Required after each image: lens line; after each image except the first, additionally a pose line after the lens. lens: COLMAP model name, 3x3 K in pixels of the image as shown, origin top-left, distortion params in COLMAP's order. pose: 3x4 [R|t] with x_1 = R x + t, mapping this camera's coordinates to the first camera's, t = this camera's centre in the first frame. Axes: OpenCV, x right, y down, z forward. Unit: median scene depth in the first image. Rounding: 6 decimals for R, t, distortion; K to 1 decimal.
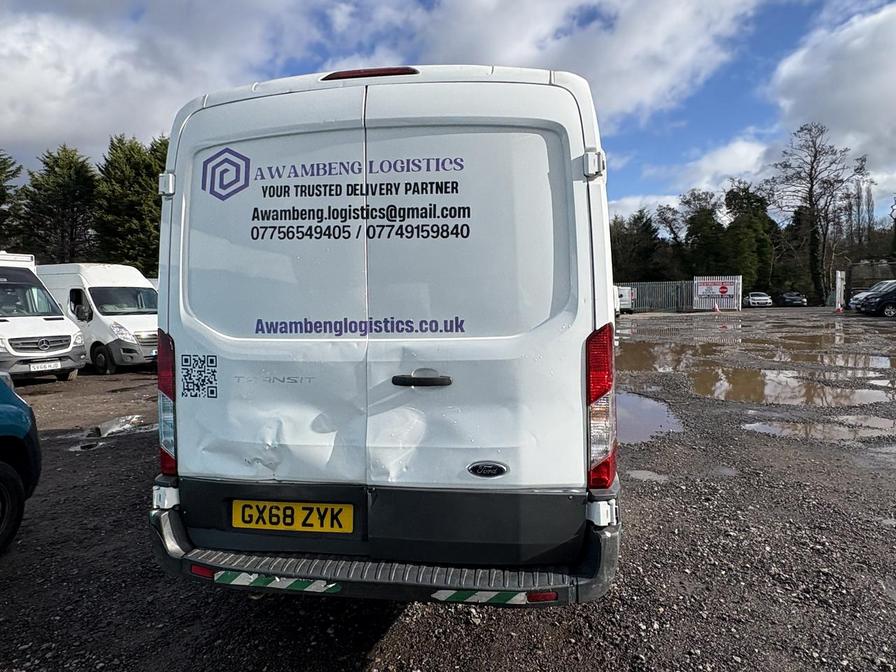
lens RADIAL K [[589.2, 0, 448.0], [0, 589.2, 336.0], [0, 0, 1]] dist [-0.001313, 0.000169]
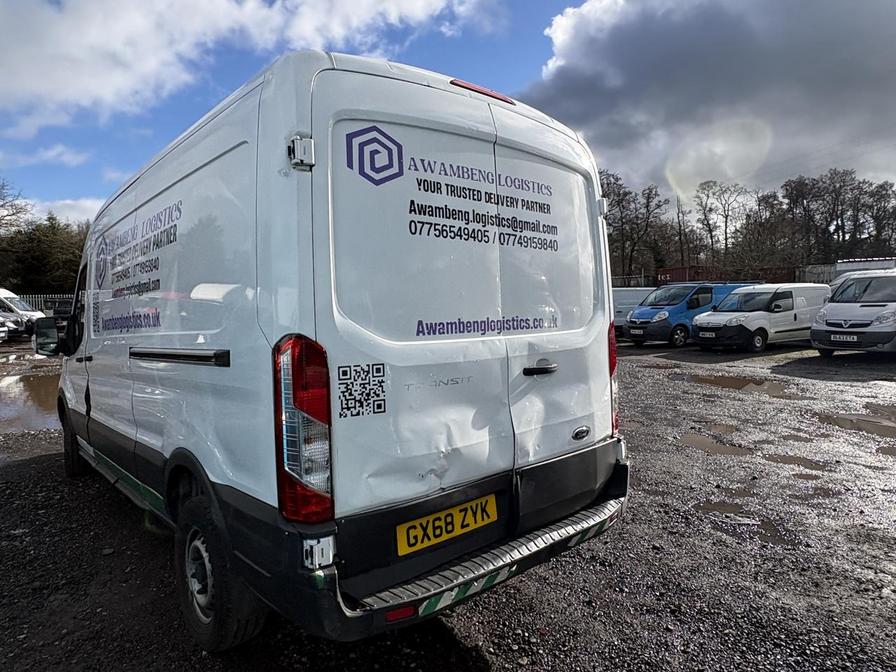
lens RADIAL K [[570.3, 0, 448.7], [0, 570.3, 331.8], [0, 0, 1]] dist [0.001764, -0.000230]
pose [[0.637089, -0.032527, 0.770103, -0.993008], [0.049781, 0.998760, 0.001002, -0.009316], [-0.769181, 0.037698, 0.637918, 0.396011]]
